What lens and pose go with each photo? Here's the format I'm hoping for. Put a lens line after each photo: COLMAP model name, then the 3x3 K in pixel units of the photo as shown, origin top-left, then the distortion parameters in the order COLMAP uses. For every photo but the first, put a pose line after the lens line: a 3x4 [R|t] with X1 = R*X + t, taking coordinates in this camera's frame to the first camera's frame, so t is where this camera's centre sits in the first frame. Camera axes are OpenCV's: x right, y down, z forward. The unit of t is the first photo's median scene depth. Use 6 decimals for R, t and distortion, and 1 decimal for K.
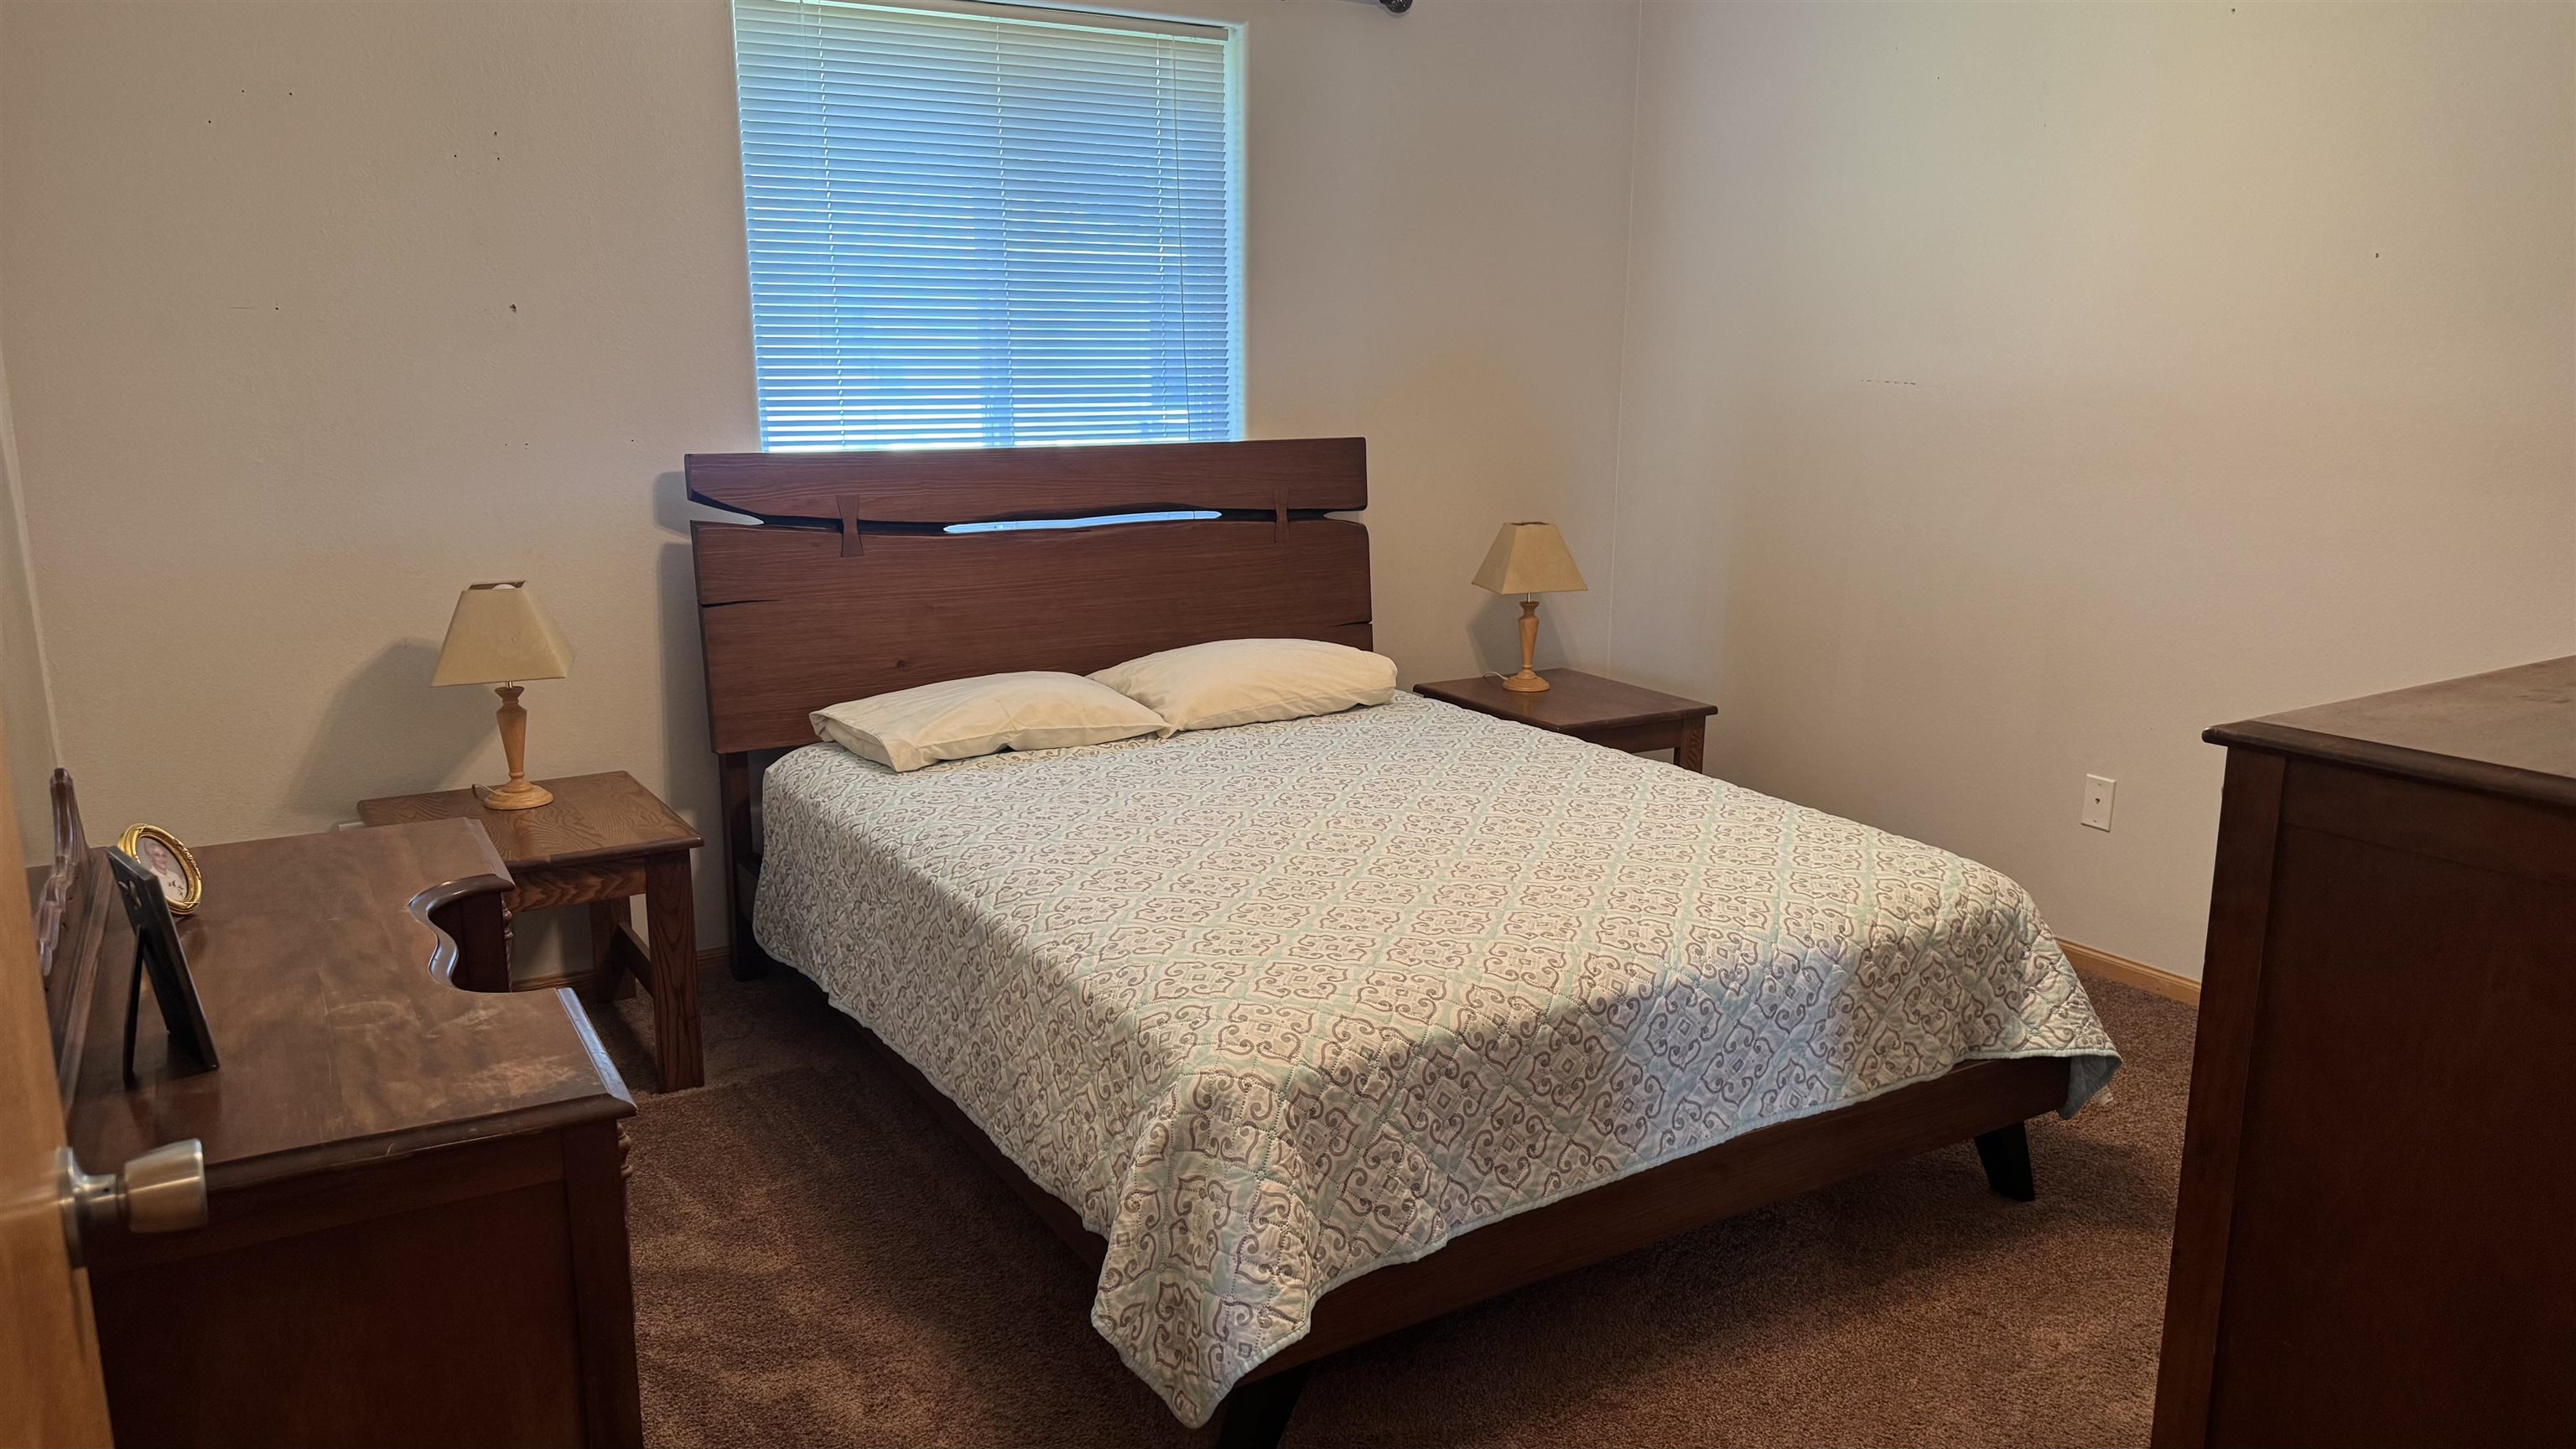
lens RADIAL K [[1772.3, 0, 1288.0], [0, 1772.3, 724.5], [0, 0, 1]] dist [0.005388, -0.000595]
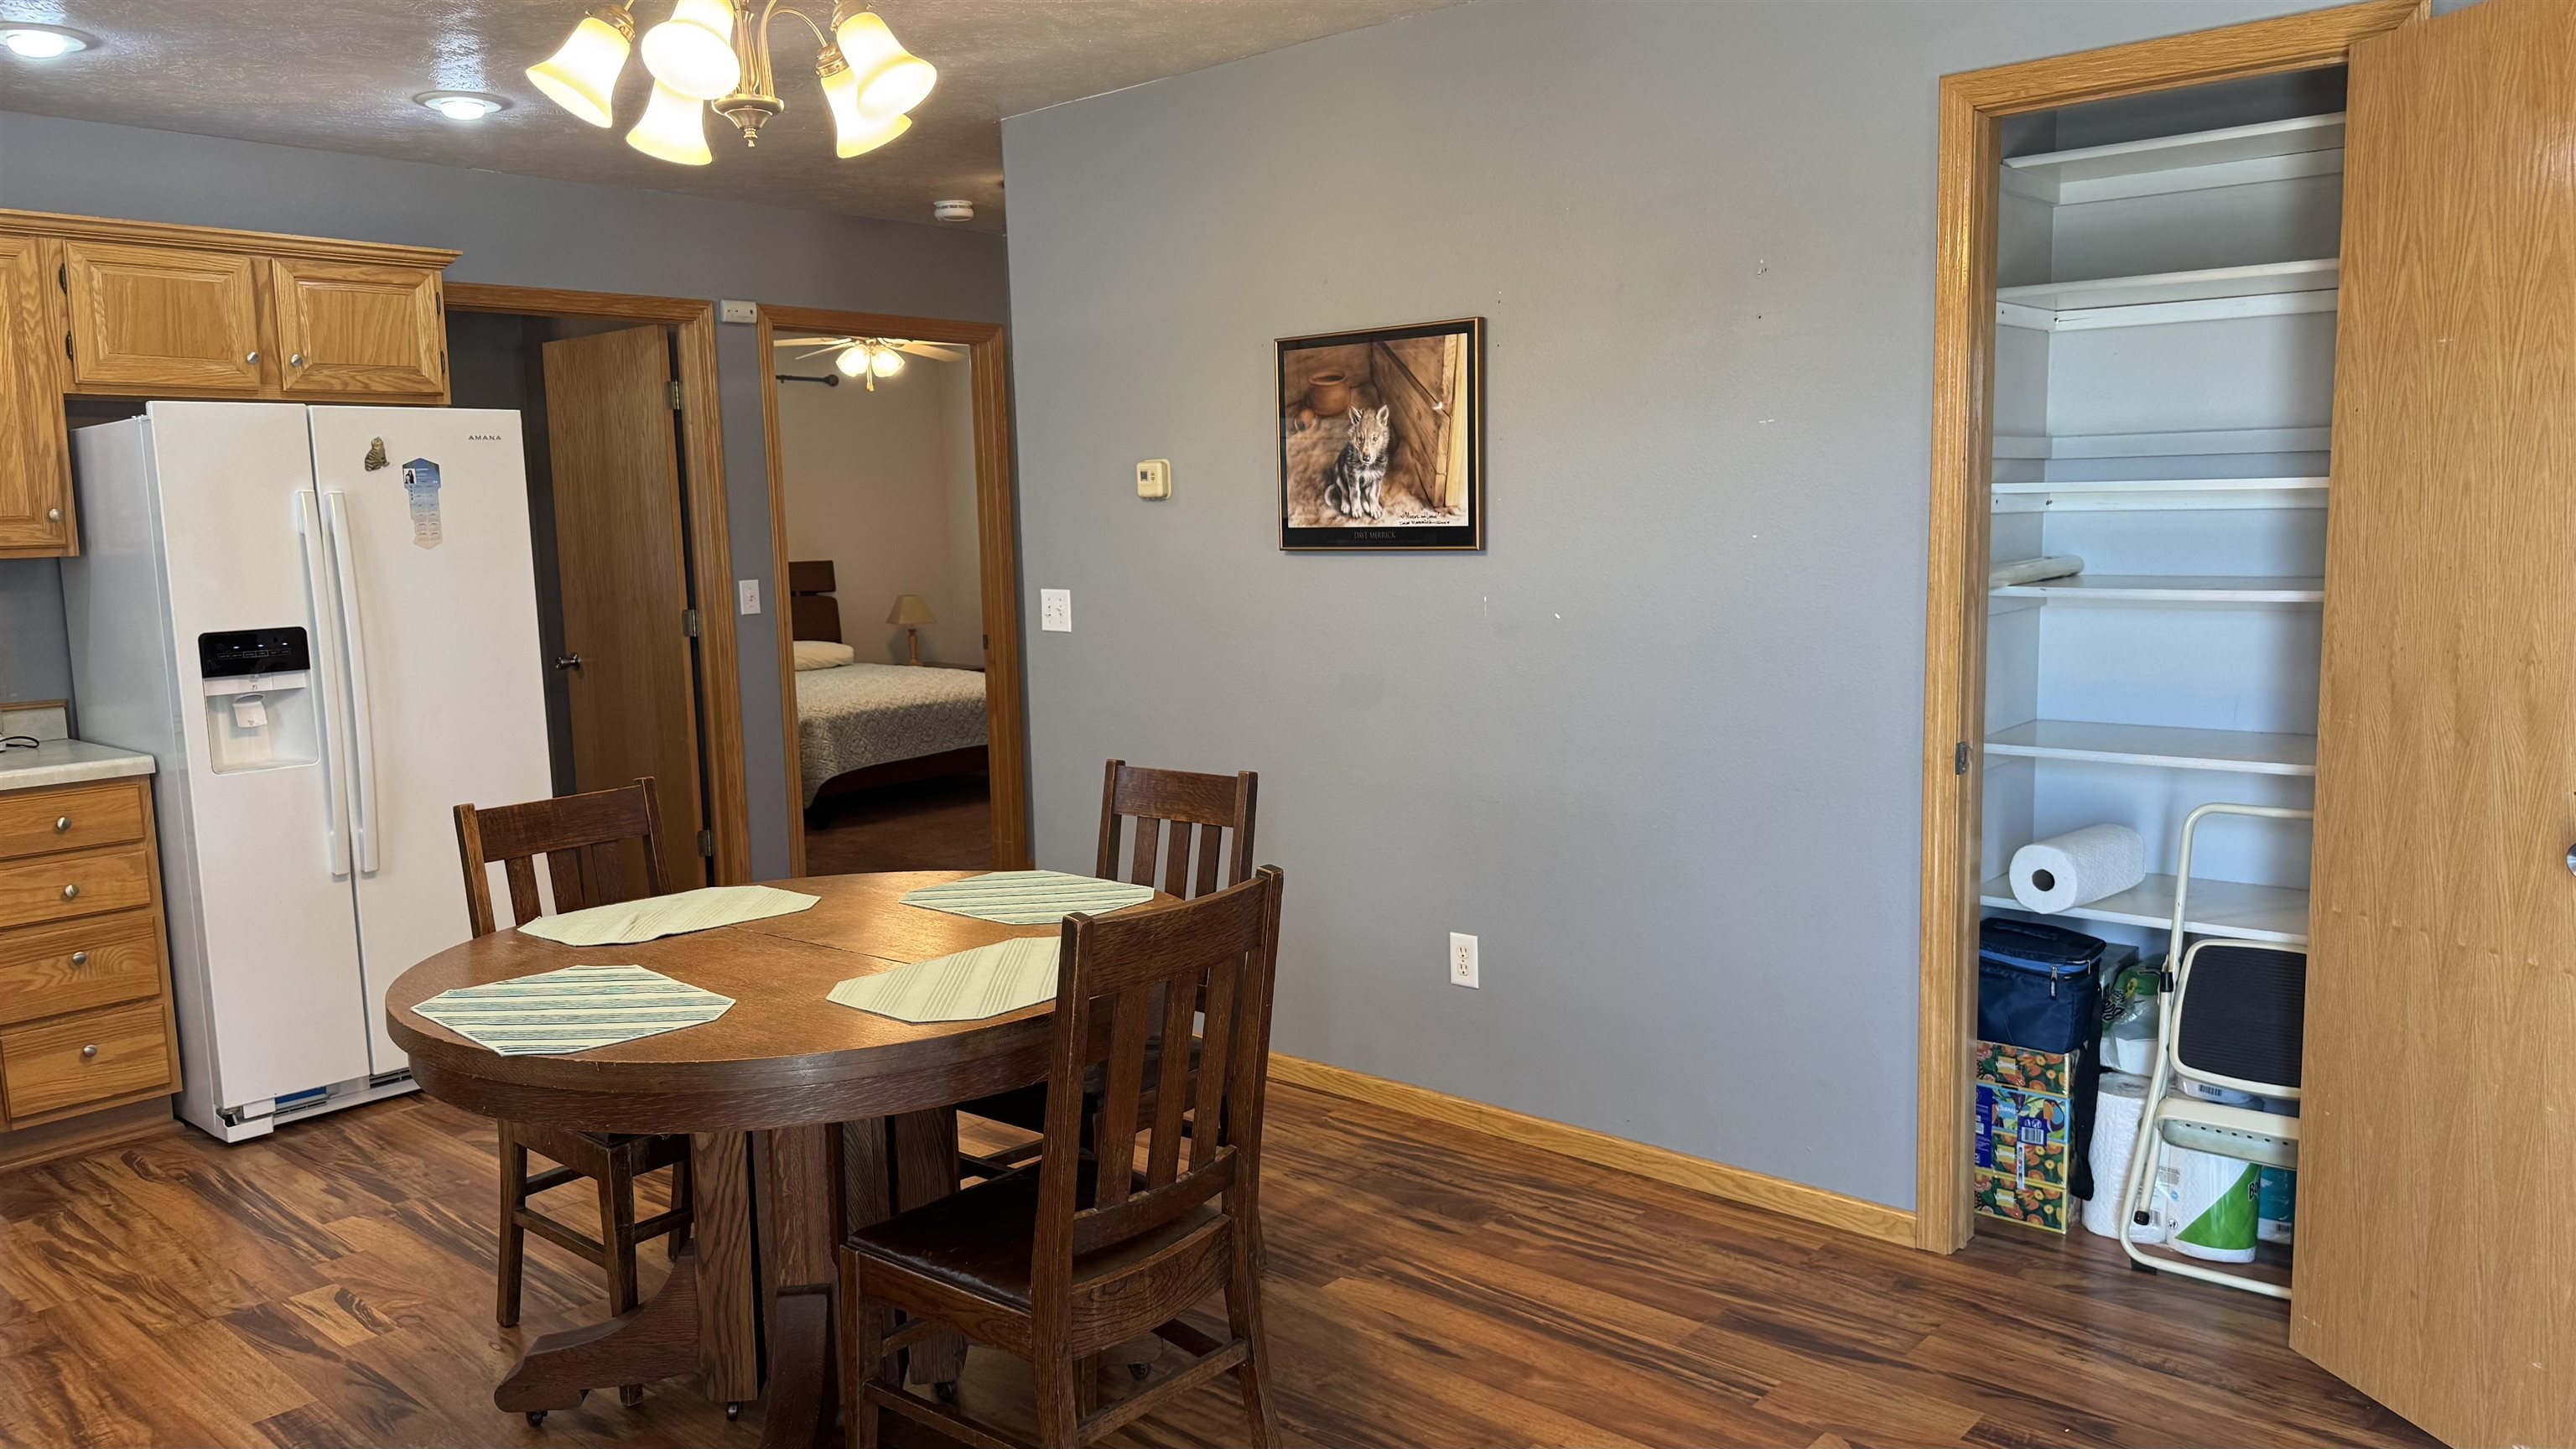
lens RADIAL K [[1772.3, 0, 1288.0], [0, 1772.3, 724.5], [0, 0, 1]] dist [0.005388, -0.000595]
pose [[0.953877, -0.058317, 0.294480, -0.081675], [0.084820, 0.993336, -0.078037, 0.274498], [-0.287966, 0.099415, 0.952466, -1.308148]]
